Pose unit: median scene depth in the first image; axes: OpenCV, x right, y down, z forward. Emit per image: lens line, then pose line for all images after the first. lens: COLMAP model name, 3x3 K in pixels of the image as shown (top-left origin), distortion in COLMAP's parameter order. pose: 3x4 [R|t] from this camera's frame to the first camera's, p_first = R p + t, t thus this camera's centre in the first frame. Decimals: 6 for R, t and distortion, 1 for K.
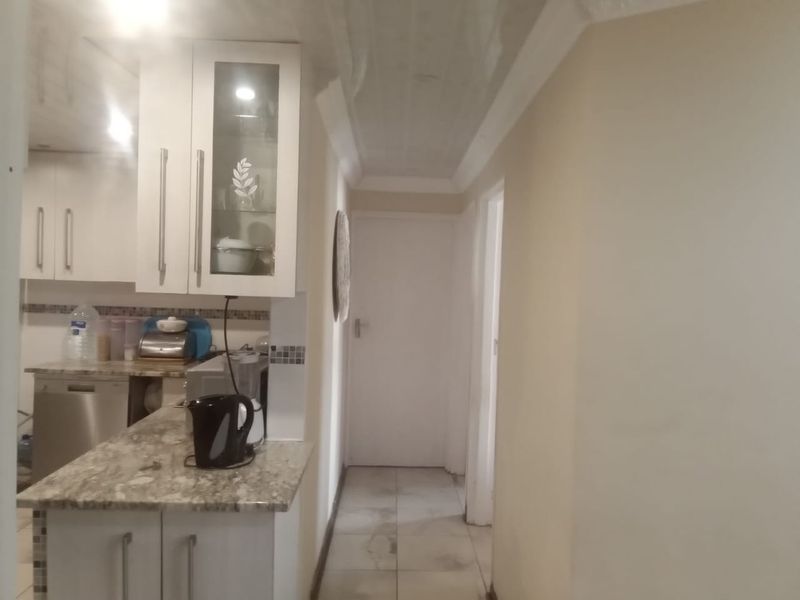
lens RADIAL K [[567.1, 0, 400.0], [0, 567.1, 300.0], [0, 0, 1]] dist [0.102525, -0.160144]
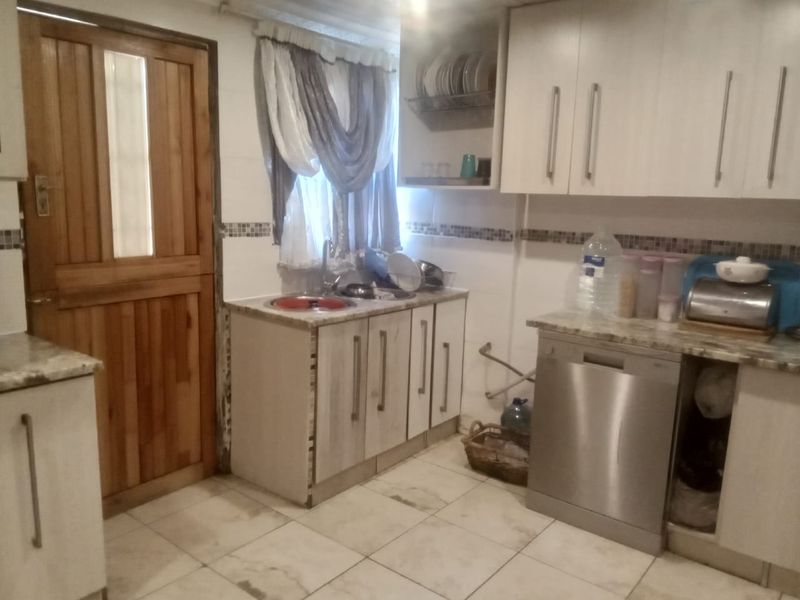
lens RADIAL K [[567.1, 0, 400.0], [0, 567.1, 300.0], [0, 0, 1]] dist [0.102525, -0.160144]
pose [[0.744094, 0.105210, -0.659739, -0.271948], [-0.026568, 0.991401, 0.128135, 0.007225], [0.667547, -0.077816, 0.740491, 0.332891]]
